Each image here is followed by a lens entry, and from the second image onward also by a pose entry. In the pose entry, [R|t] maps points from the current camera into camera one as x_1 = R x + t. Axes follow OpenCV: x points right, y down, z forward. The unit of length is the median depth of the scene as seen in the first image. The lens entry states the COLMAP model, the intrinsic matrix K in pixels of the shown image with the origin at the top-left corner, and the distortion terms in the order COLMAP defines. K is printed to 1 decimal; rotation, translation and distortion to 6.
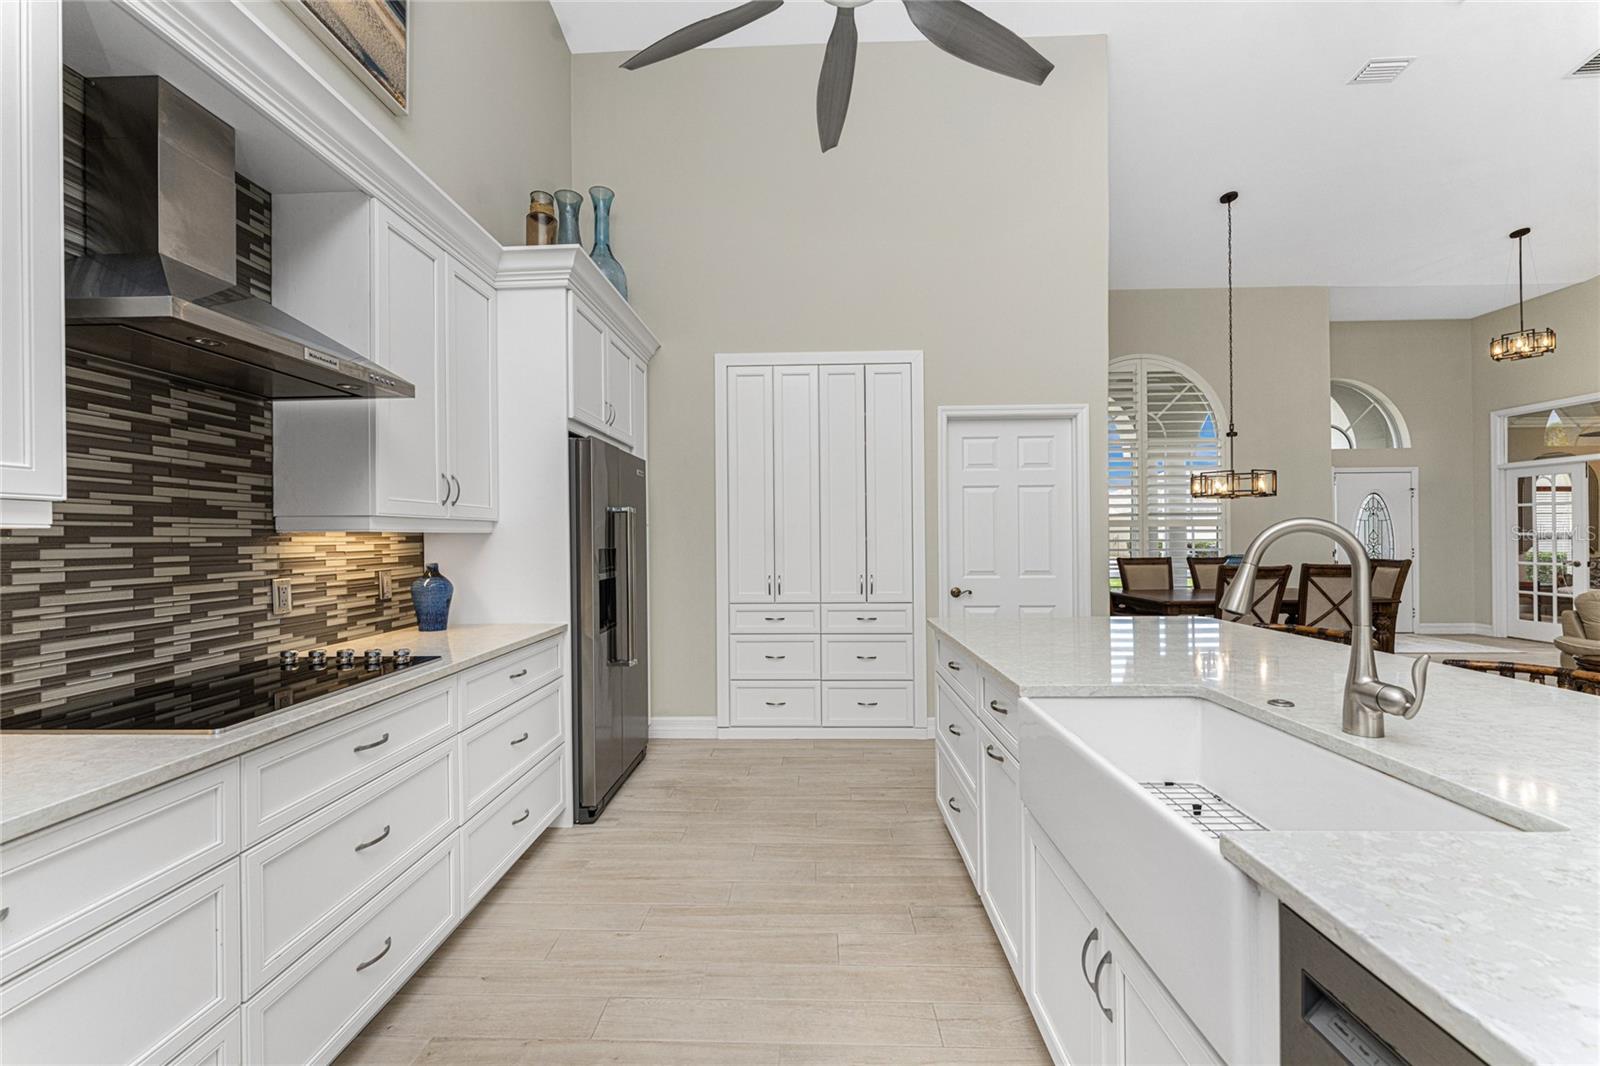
lens RADIAL K [[642.1, 0, 794.0], [0, 642.1, 535.6], [0, 0, 1]] dist [-0.002290, 0.000128]
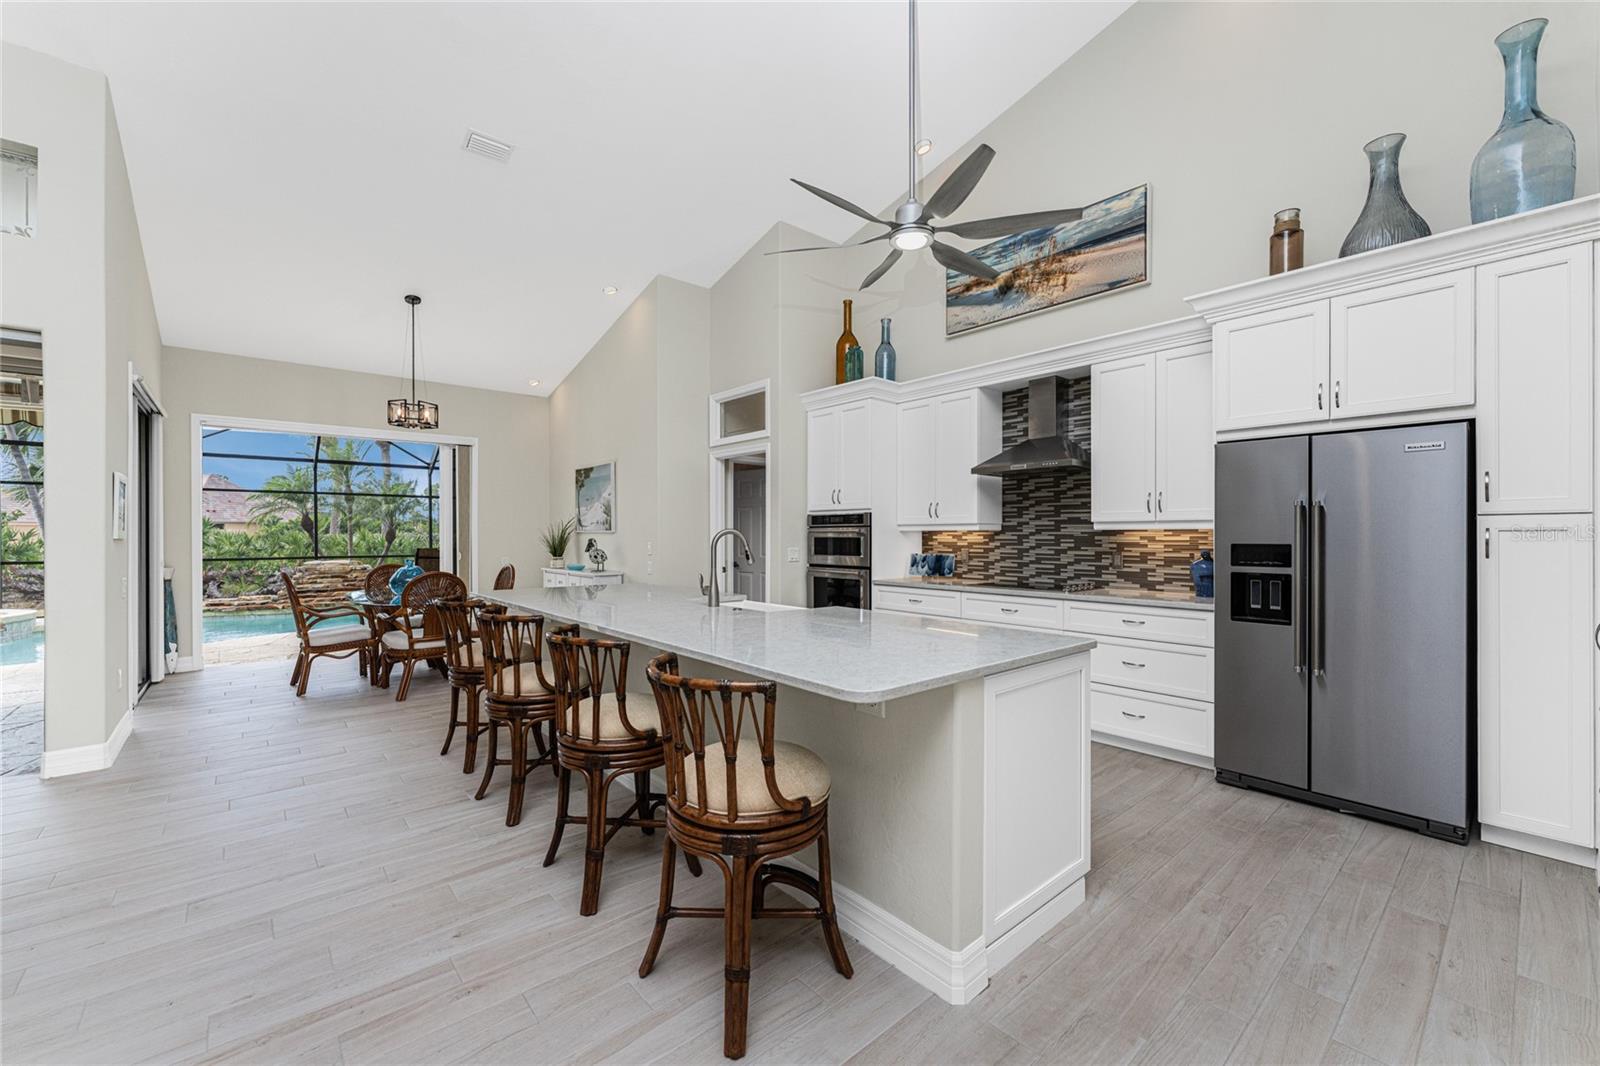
lens RADIAL K [[642.1, 0, 796.4], [0, 642.1, 536.4], [0, 0, 1]] dist [-0.002290, 0.000128]
pose [[-0.733130, 0.010775, -0.680003, 1.251742], [0.007718, 0.999942, 0.007524, -0.006662], [0.680044, 0.000268, -0.733171, 1.641073]]
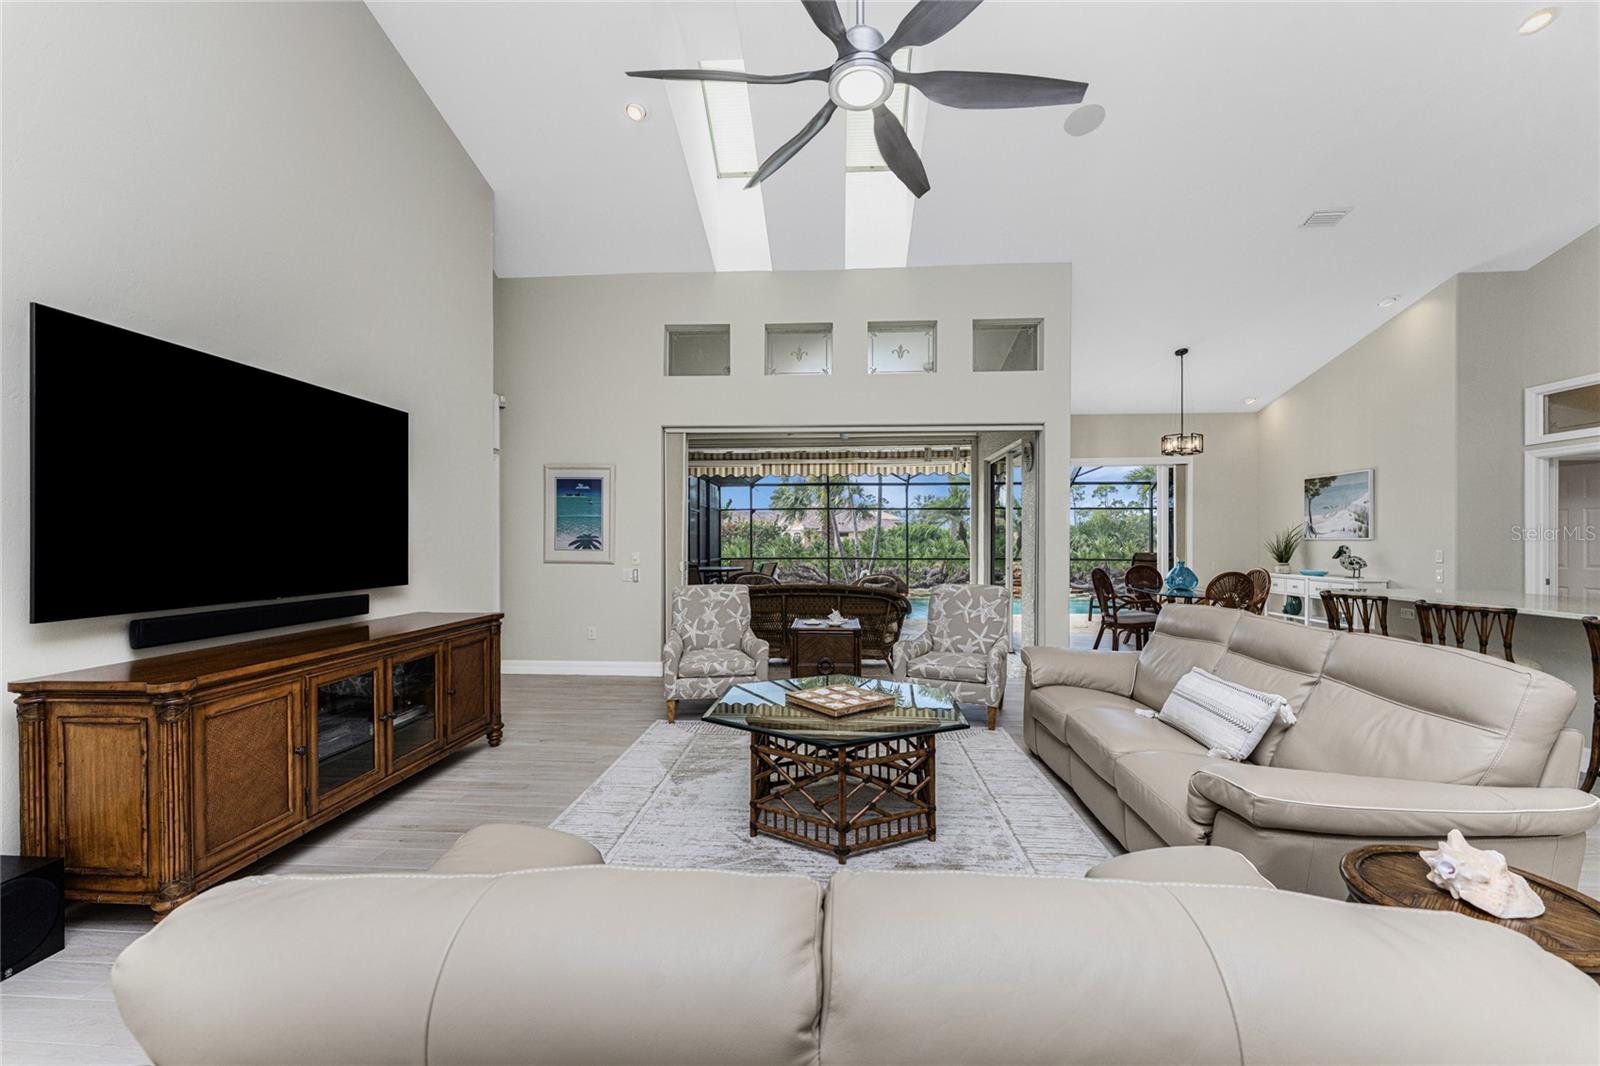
lens RADIAL K [[642.1, 0, 796.4], [0, 642.1, 544.9], [0, 0, 1]] dist [-0.002290, 0.000128]
pose [[-0.999380, 0.007526, 0.034394, 2.411582], [0.007675, 0.999962, 0.004201, -0.016812], [-0.034361, 0.004462, -0.999400, 1.968525]]
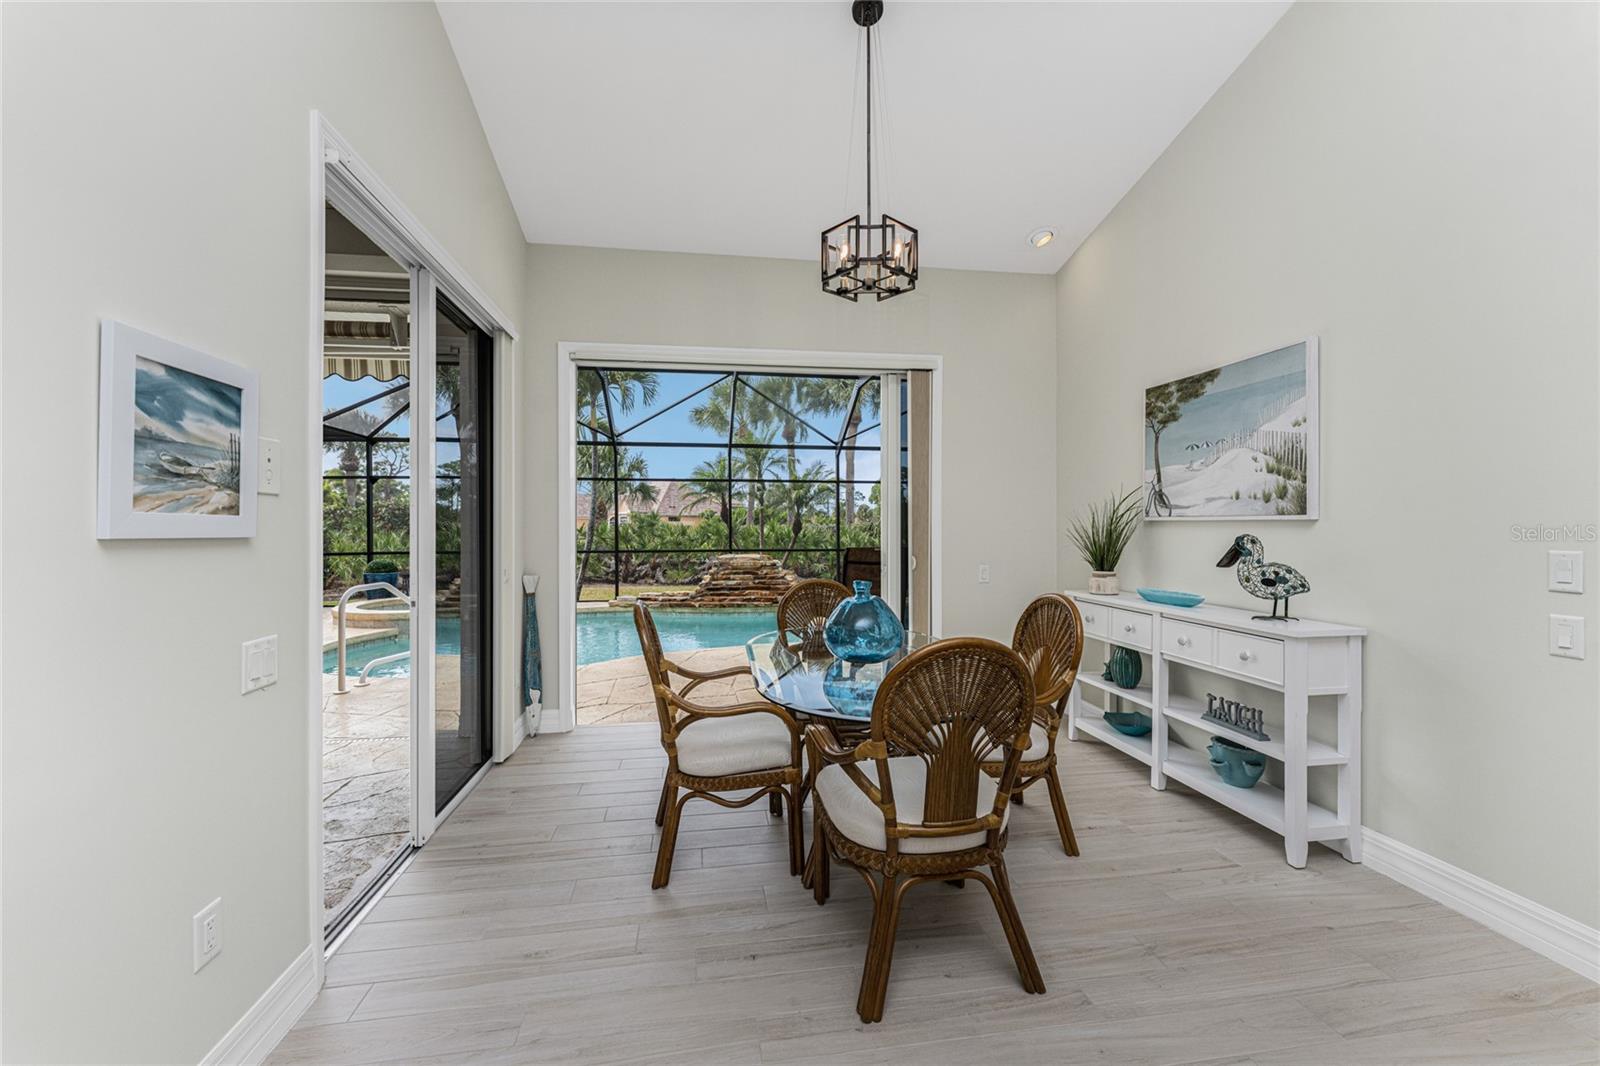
lens RADIAL K [[642.1, 0, 796.3], [0, 642.1, 529.3], [0, 0, 1]] dist [-0.002290, 0.000128]
pose [[-0.981546, 0.011396, -0.190887, 0.985933], [0.010552, 0.999930, 0.005435, -0.007619], [0.190935, 0.003320, -0.981597, -0.124028]]
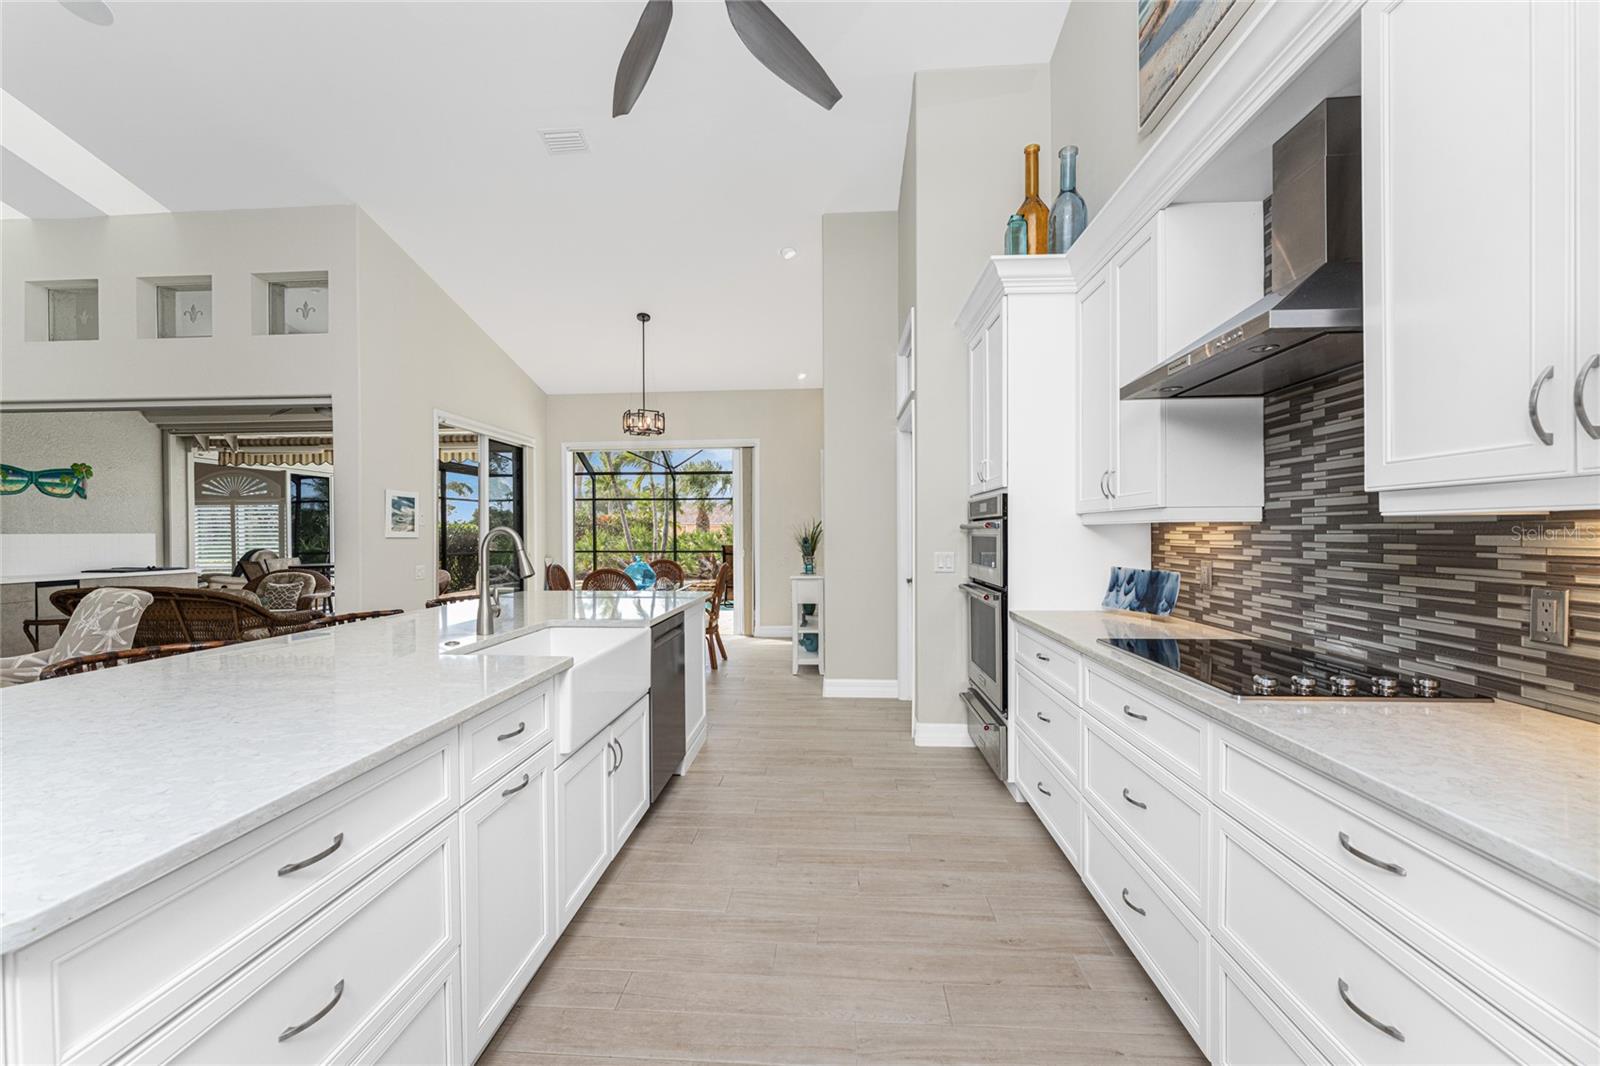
lens RADIAL K [[642.1, 0, 795.0], [0, 642.1, 534.9], [0, 0, 1]] dist [-0.002290, 0.000128]
pose [[-0.999412, 0.014418, 0.031100, -0.077945], [0.014498, 0.999892, 0.002337, 0.002896], [-0.031063, 0.002786, -0.999514, 1.481661]]
